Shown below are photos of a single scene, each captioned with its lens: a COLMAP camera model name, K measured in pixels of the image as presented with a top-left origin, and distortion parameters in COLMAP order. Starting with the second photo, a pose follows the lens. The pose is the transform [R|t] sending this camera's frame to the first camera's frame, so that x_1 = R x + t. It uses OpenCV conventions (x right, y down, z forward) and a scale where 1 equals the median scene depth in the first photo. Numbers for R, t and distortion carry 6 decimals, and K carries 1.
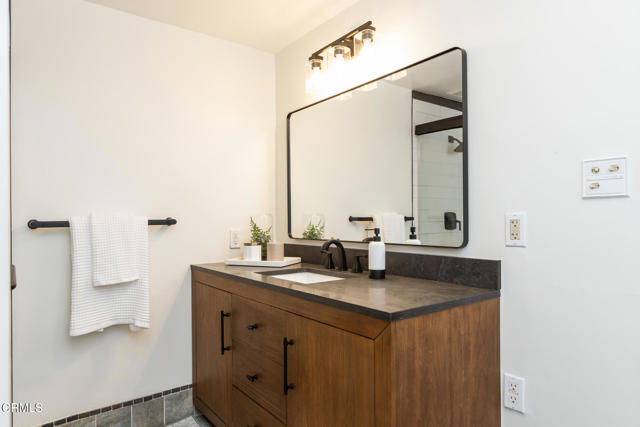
lens RADIAL K [[409.6, 0, 320.0], [0, 409.6, 213.5], [0, 0, 1]] dist [0.000561, -0.000147]
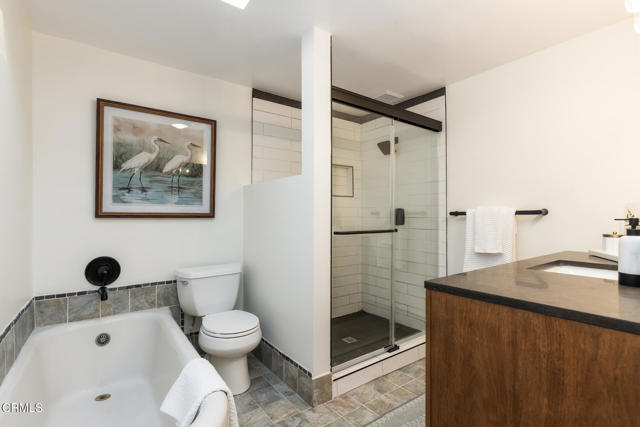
lens RADIAL K [[301.0, 0, 318.5], [0, 301.0, 211.0], [0, 0, 1]] dist [-0.024159, 0.017578]
pose [[-0.004085, -0.009985, -0.999942, 0.917367], [0.012524, 0.999871, -0.010036, 0.028102], [0.999913, -0.012564, -0.003959, 0.576255]]
